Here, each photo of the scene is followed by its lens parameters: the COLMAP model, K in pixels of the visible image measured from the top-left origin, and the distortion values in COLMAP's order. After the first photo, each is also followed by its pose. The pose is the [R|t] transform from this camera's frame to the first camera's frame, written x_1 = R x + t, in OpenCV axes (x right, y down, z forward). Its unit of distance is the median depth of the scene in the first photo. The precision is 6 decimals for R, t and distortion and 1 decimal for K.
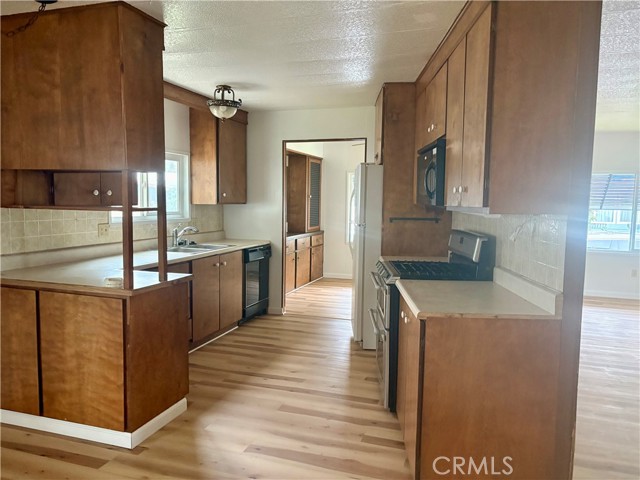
lens RADIAL K [[484.8, 0, 320.0], [0, 484.8, 240.0], [0, 0, 1]] dist [0.051934, -0.052165]
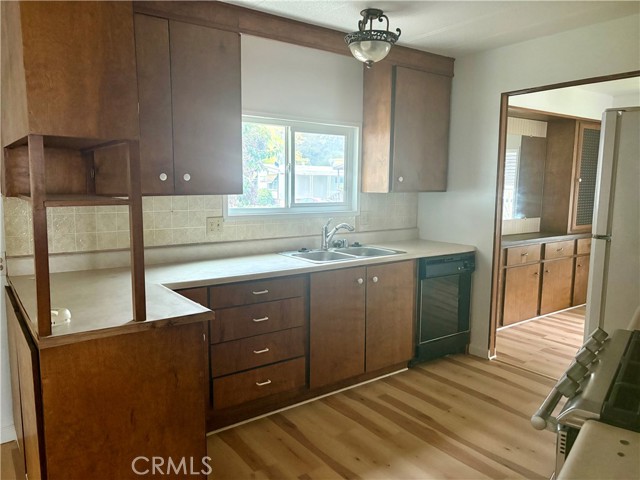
lens RADIAL K [[484.8, 0, 320.0], [0, 484.8, 240.0], [0, 0, 1]] dist [0.051934, -0.052165]
pose [[0.820453, 0.062070, -0.568334, 0.121832], [-0.046271, 0.998037, 0.042202, -0.031567], [0.569838, -0.008327, 0.821715, 0.380555]]
